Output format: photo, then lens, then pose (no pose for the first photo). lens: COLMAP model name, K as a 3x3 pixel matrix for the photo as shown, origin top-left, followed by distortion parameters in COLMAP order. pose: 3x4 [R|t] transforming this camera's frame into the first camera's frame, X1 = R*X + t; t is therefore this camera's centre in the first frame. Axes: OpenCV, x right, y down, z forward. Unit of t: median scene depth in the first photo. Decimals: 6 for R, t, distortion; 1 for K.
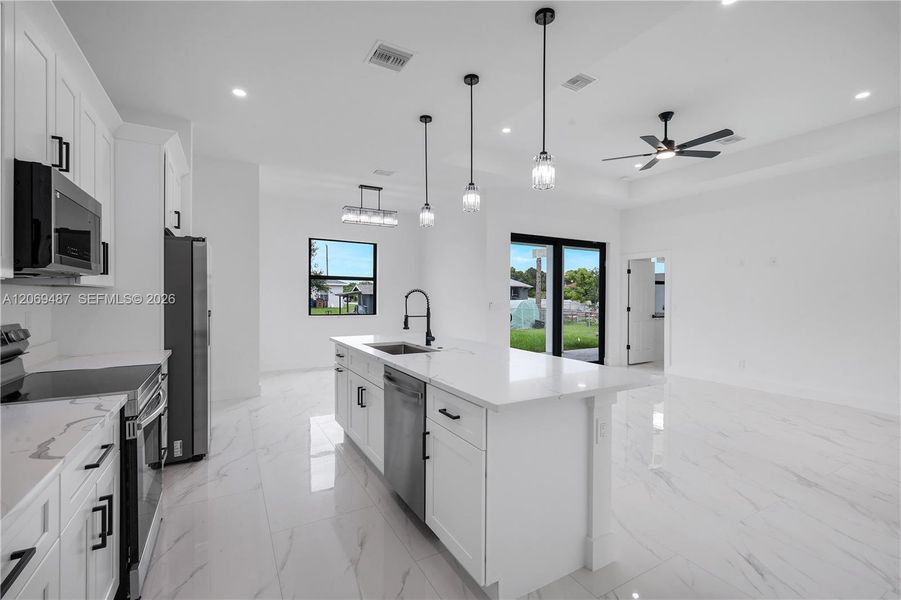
lens RADIAL K [[392.5, 0, 450.1], [0, 392.5, 297.6], [0, 0, 1]] dist [0.001808, -0.000052]
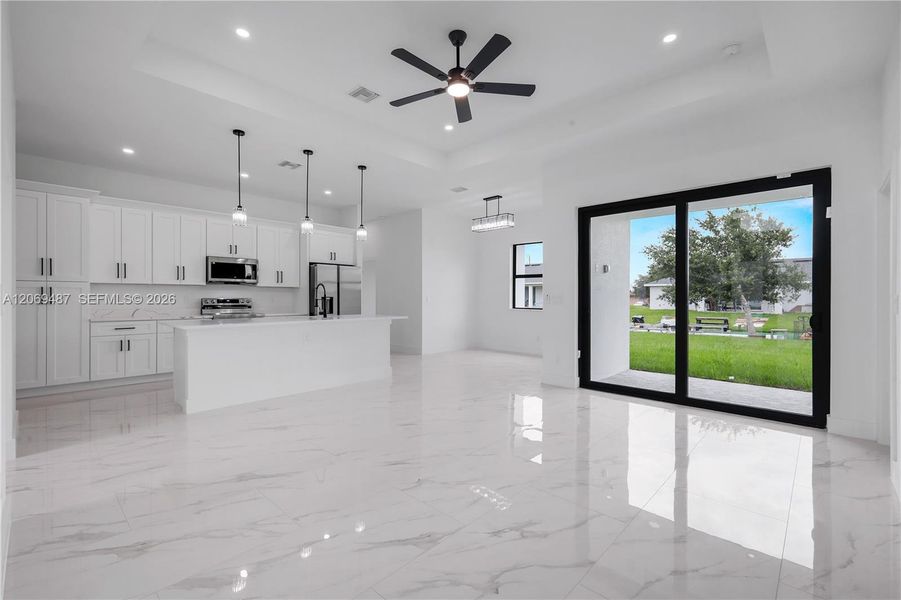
lens RADIAL K [[395.2, 0, 451.5], [0, 395.2, 297.8], [0, 0, 1]] dist [0.003408, 0.000040]
pose [[0.293179, -0.004285, -0.956048, 0.903054], [-0.006401, 0.999959, -0.006445, 0.025865], [0.956036, 0.008009, 0.293140, 0.552011]]
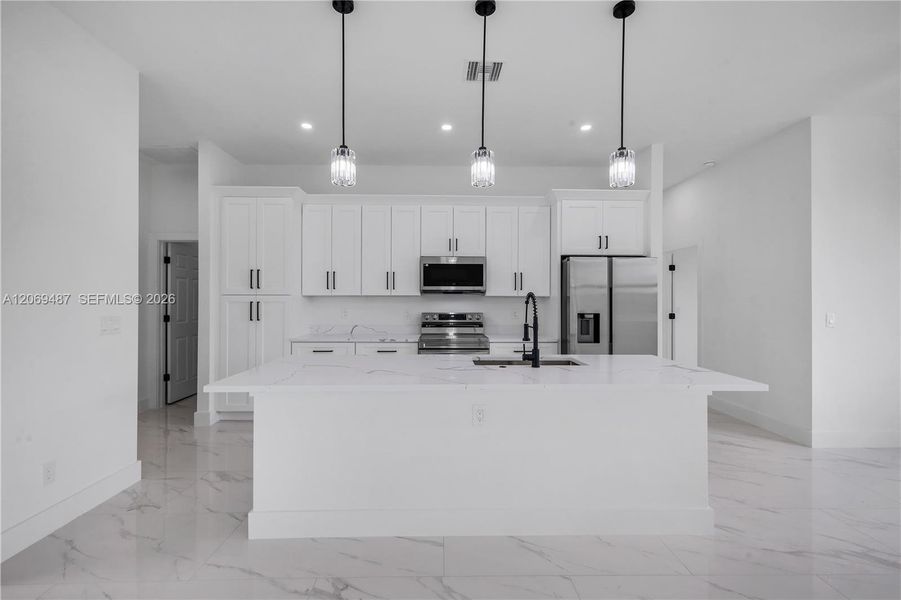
lens RADIAL K [[392.5, 0, 450.1], [0, 392.5, 297.6], [0, 0, 1]] dist [0.001808, -0.000052]
pose [[-0.478839, -0.010861, -0.877836, 0.367926], [-0.011056, 0.999919, -0.006340, -0.001815], [0.877833, 0.006669, -0.478920, 0.656298]]
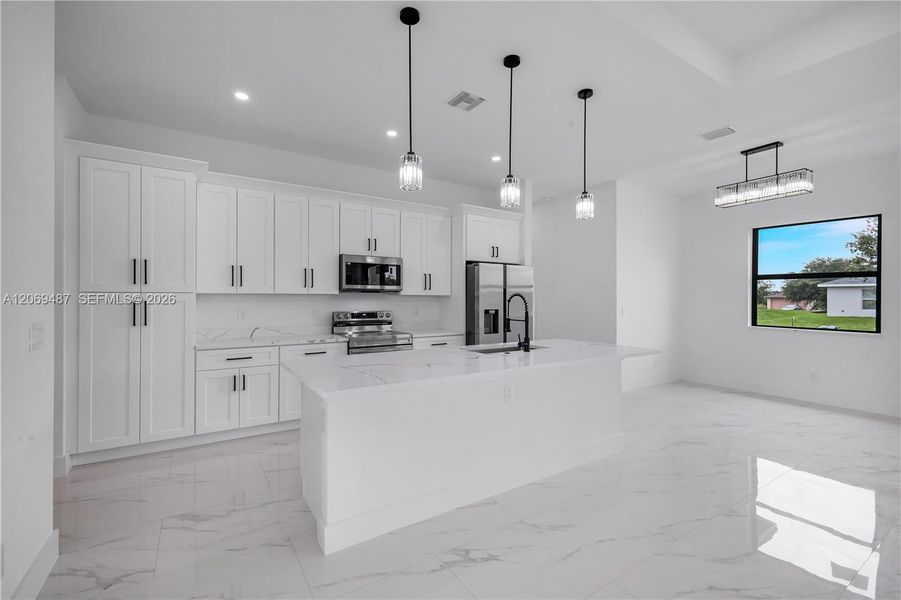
lens RADIAL K [[392.5, 0, 450.1], [0, 392.5, 297.6], [0, 0, 1]] dist [0.001808, -0.000052]
pose [[0.058022, -0.007572, -0.998287, 0.480869], [-0.009125, 0.999925, -0.008115, 0.000511], [0.998274, 0.009580, 0.057949, 0.408671]]
